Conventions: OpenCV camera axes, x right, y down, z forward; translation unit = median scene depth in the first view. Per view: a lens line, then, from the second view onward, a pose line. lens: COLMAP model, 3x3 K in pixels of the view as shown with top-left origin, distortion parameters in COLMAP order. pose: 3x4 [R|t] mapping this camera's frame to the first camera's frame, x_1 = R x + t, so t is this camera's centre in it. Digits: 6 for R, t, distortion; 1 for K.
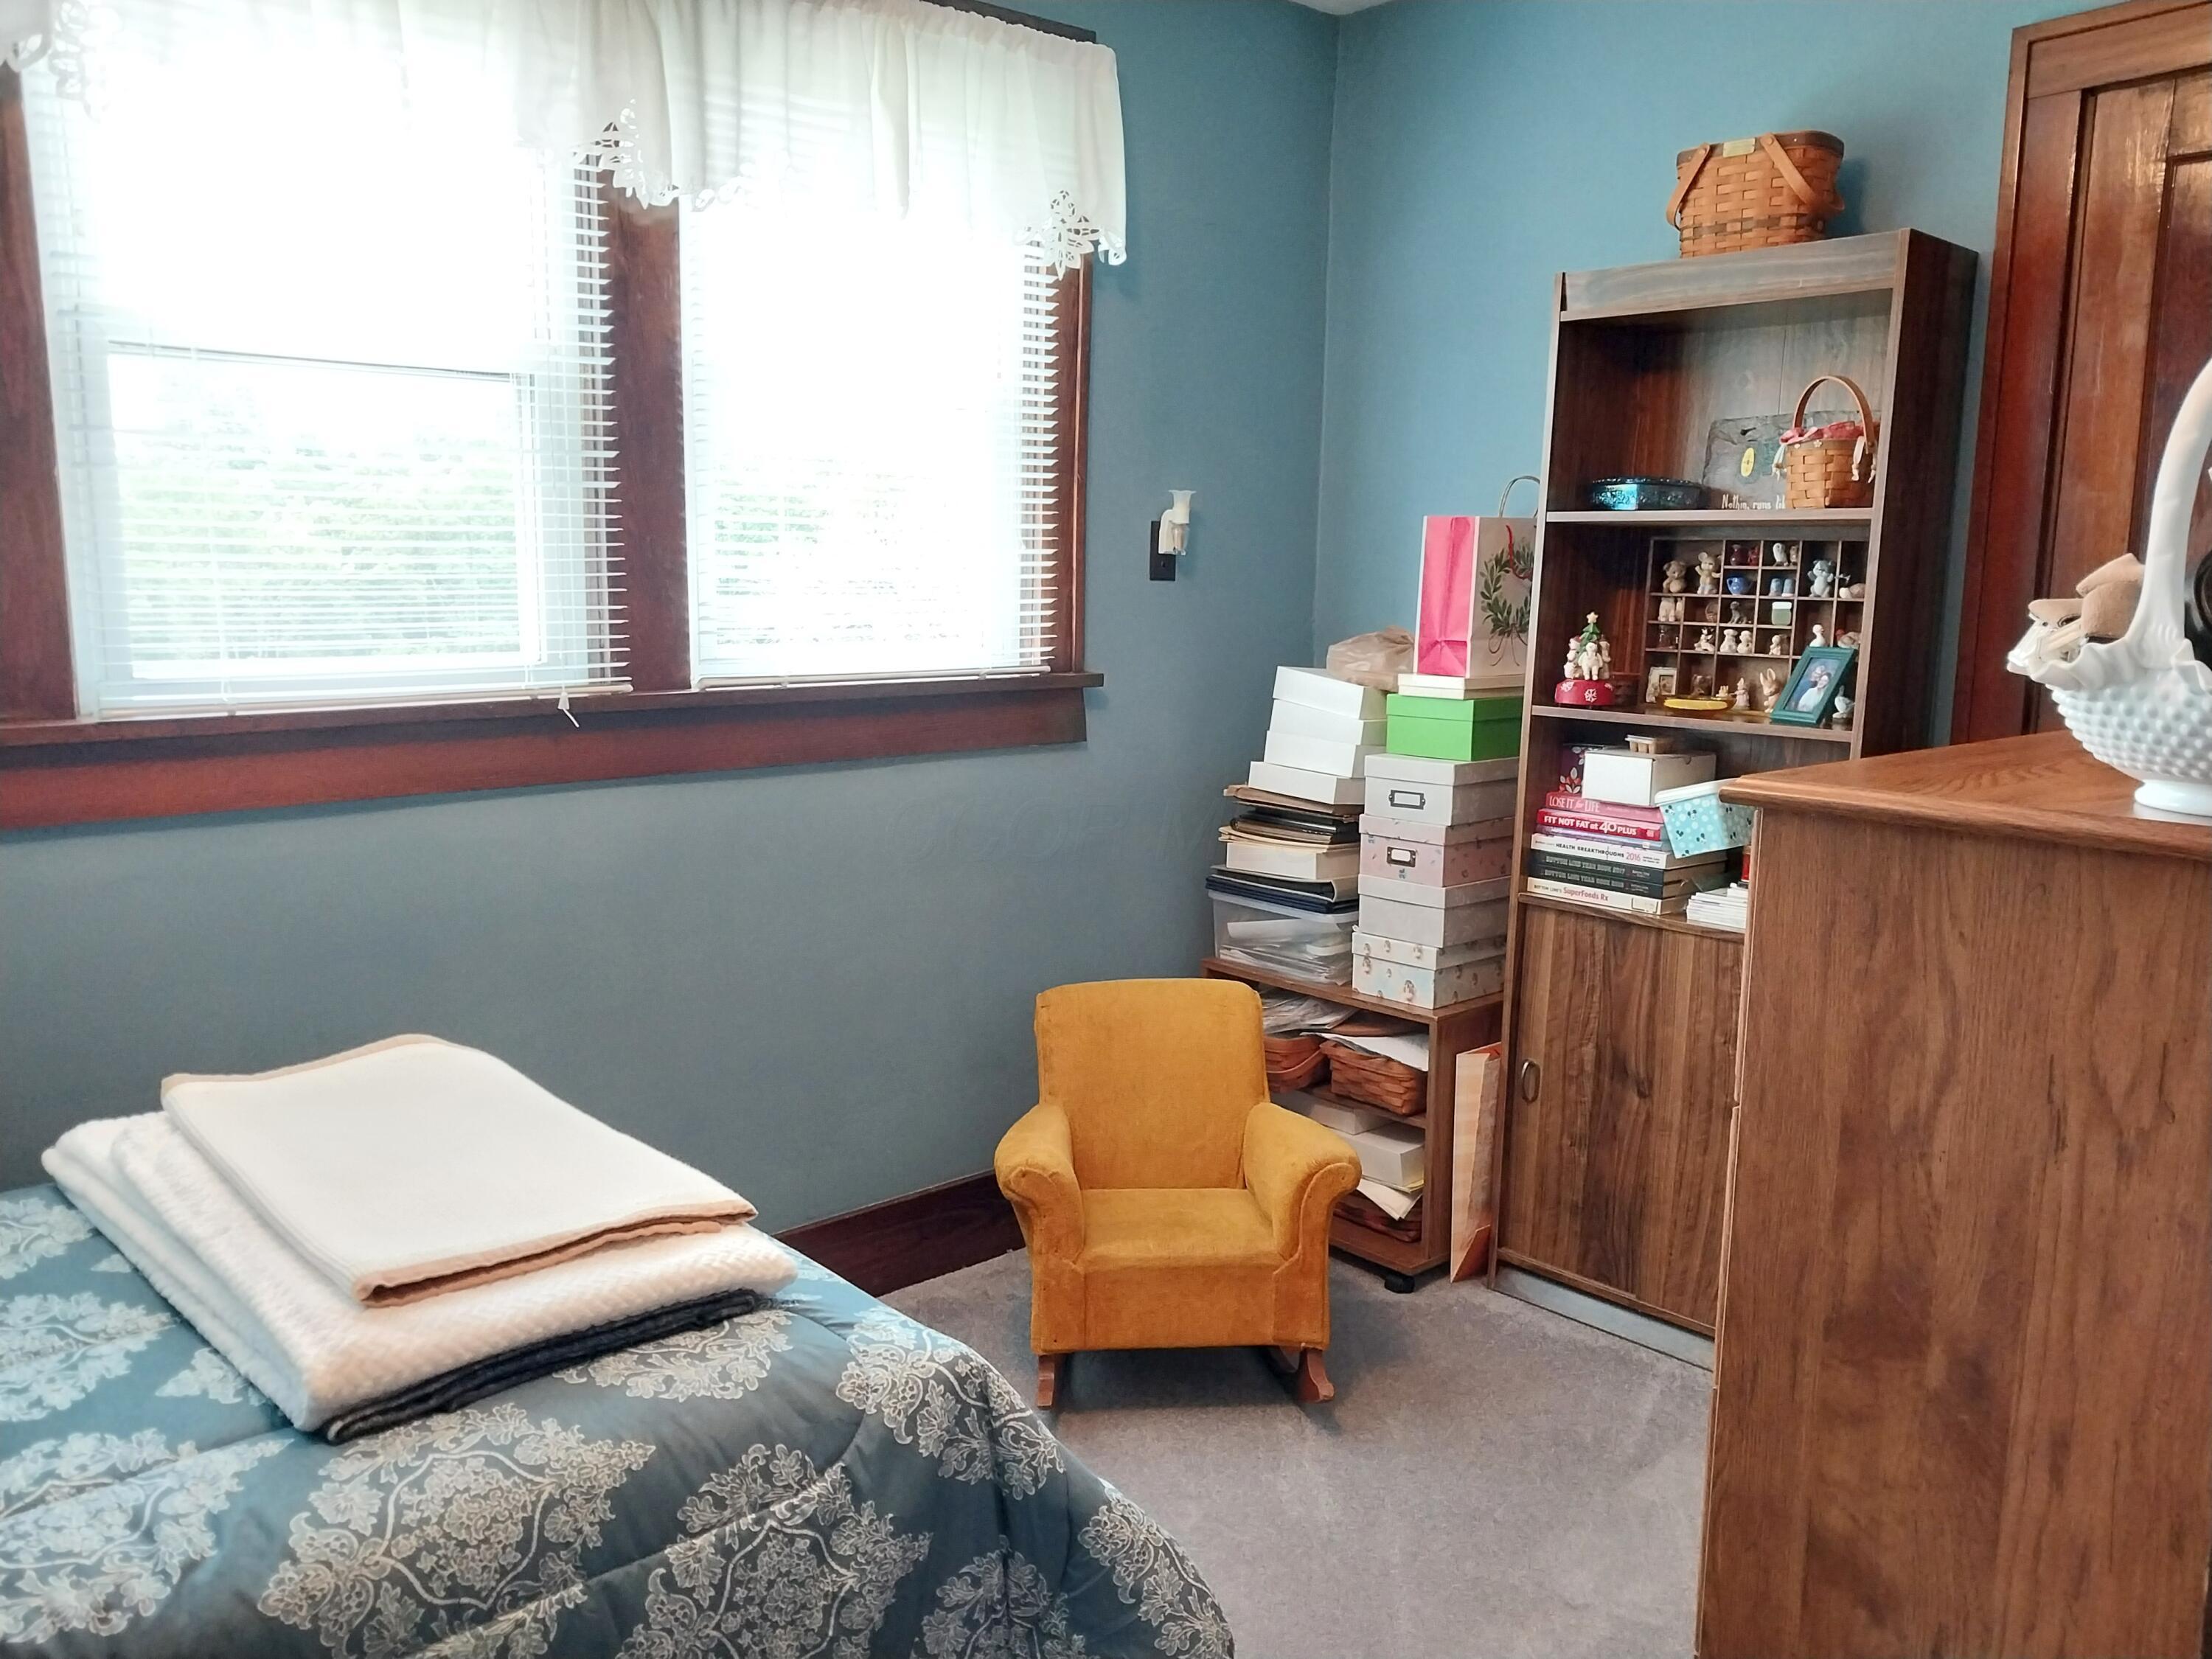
lens RADIAL K [[1731.3, 0, 1106.0], [0, 1731.3, 829.5], [0, 0, 1]] dist [-0.002104, -0.003699]
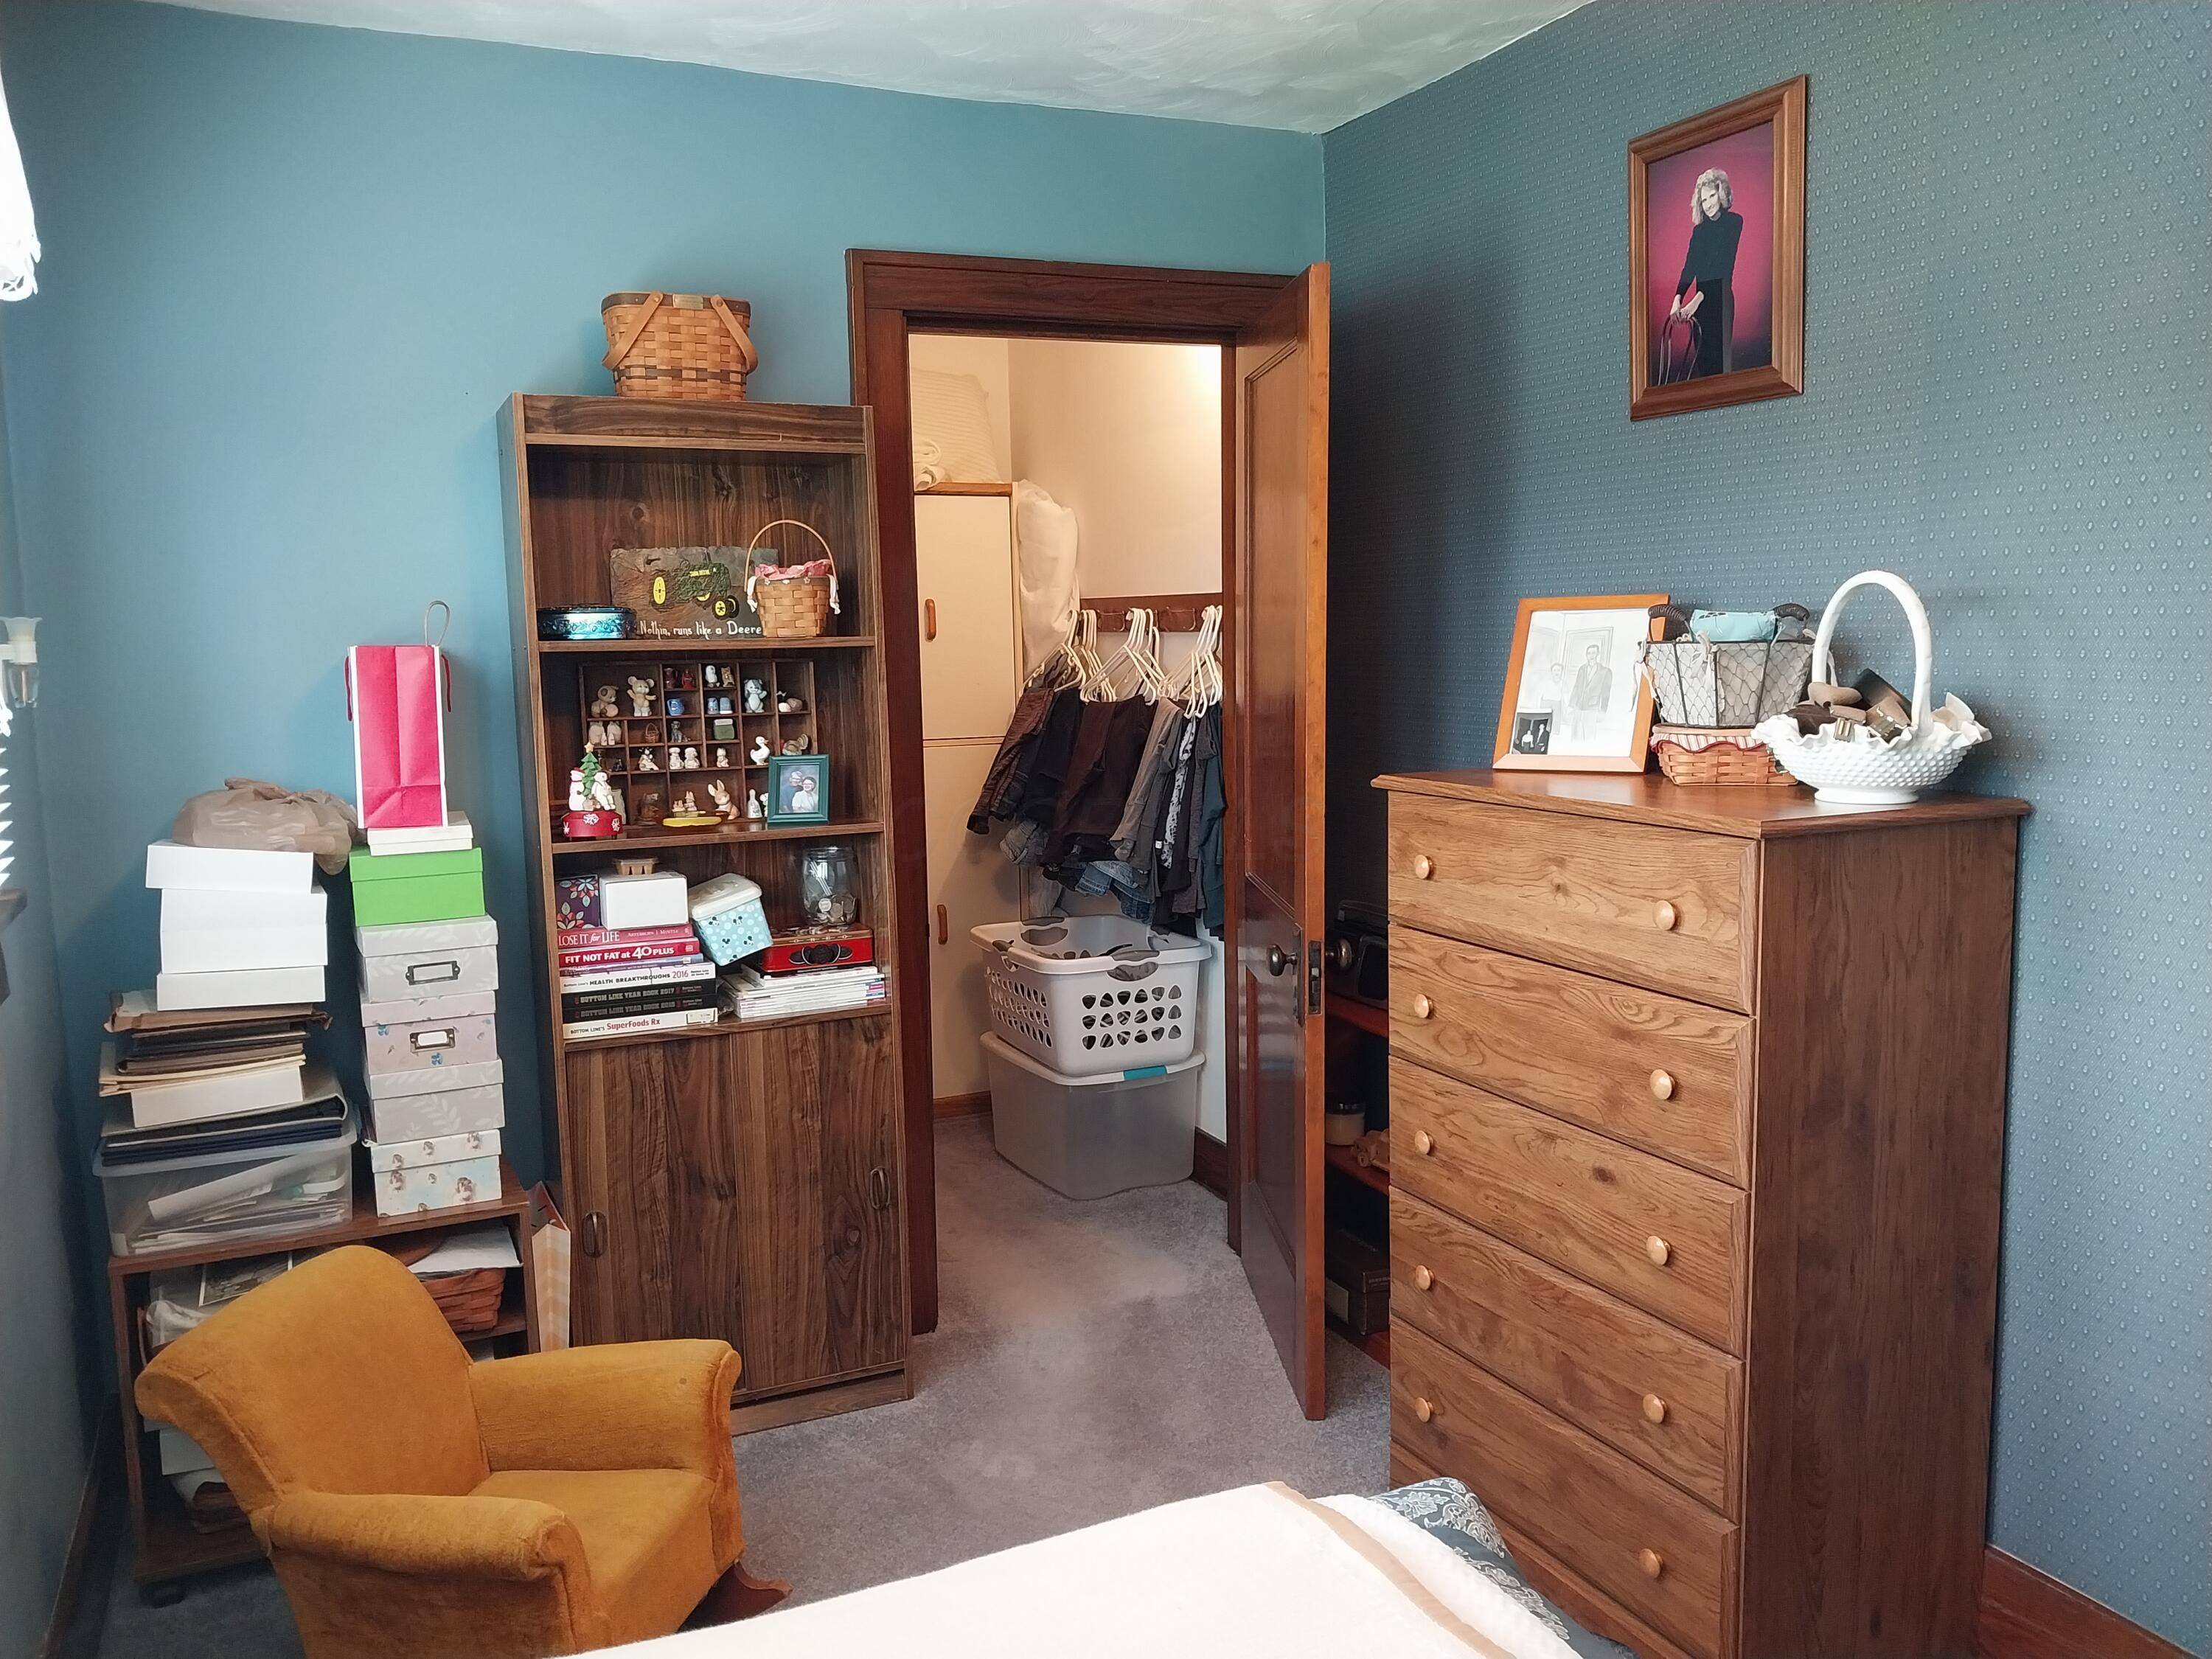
lens RADIAL K [[1677.6, 0, 1102.0], [0, 1677.6, 839.6], [0, 0, 1]] dist [0.000473, -0.002930]
pose [[0.277723, -0.131540, 0.951613, -0.553759], [0.166980, 0.982112, 0.087024, -0.106240], [-0.946038, 0.134732, 0.294719, 0.460800]]
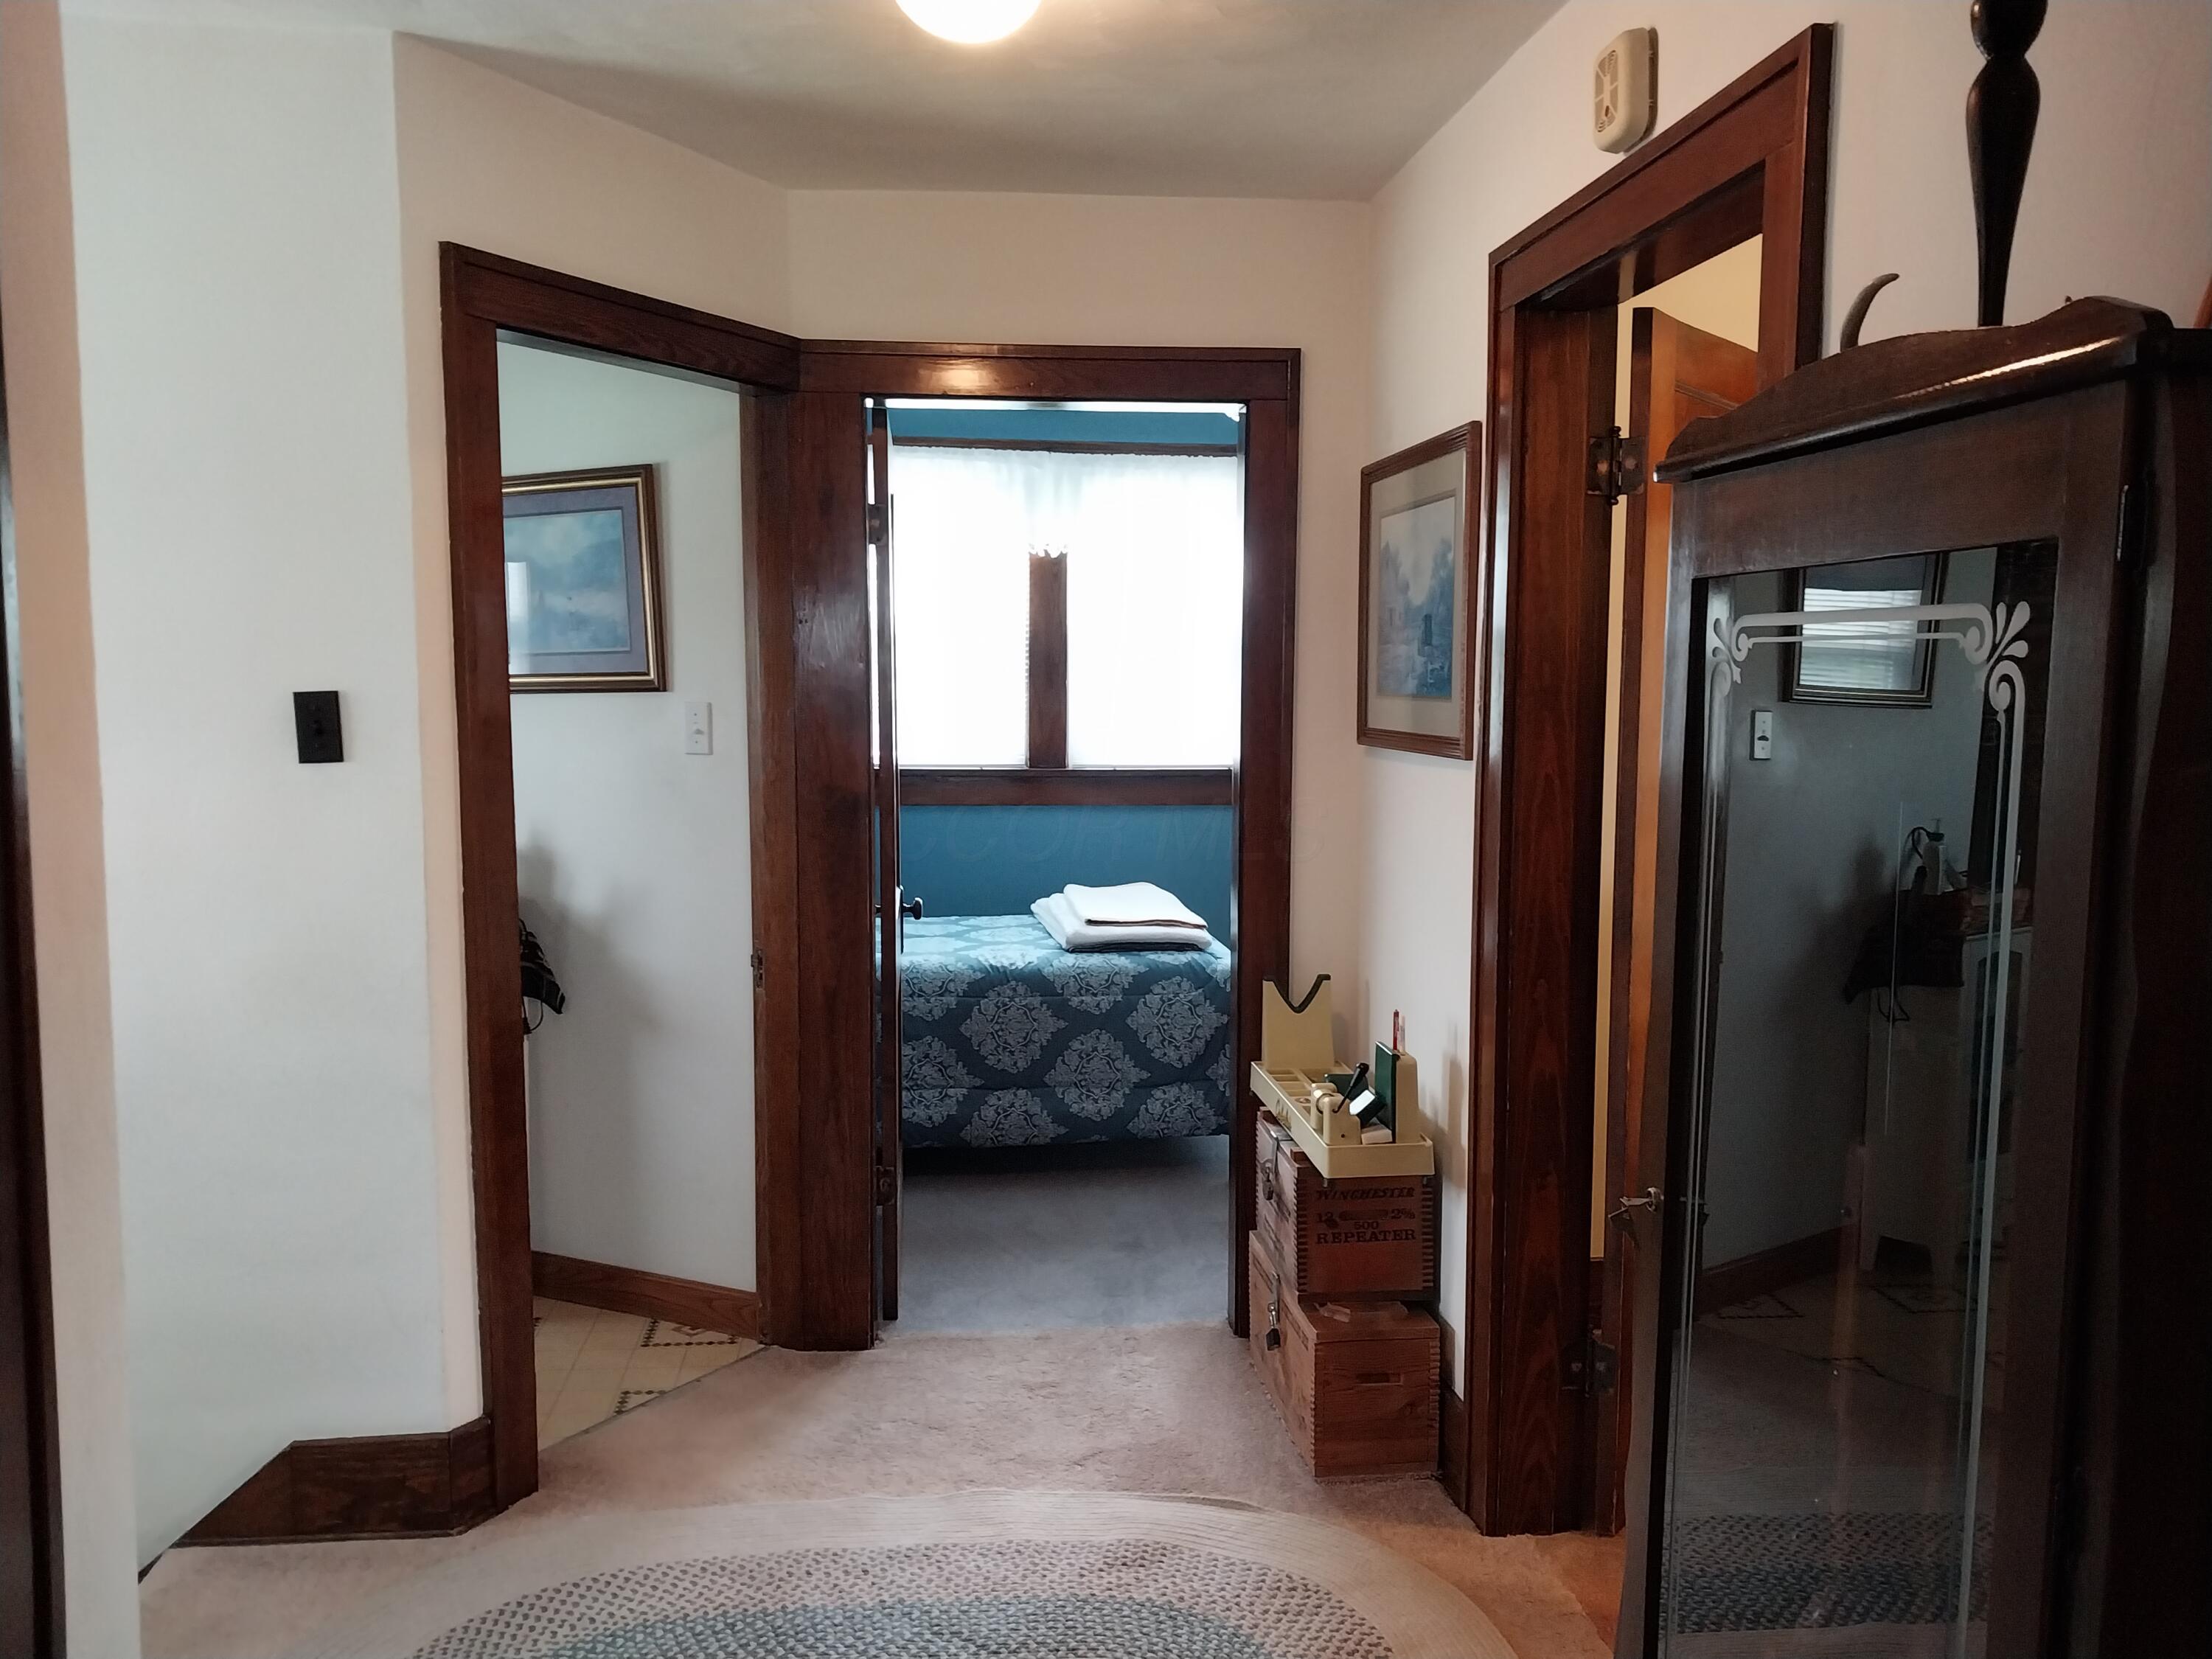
lens RADIAL K [[1731.3, 0, 1106.0], [0, 1731.3, 829.5], [0, 0, 1]] dist [-0.002104, -0.003699]
pose [[0.826198, 0.048511, -0.561287, 0.812336], [-0.079641, 0.996338, -0.031118, 0.092973], [0.557722, 0.070411, 0.827036, -0.989071]]
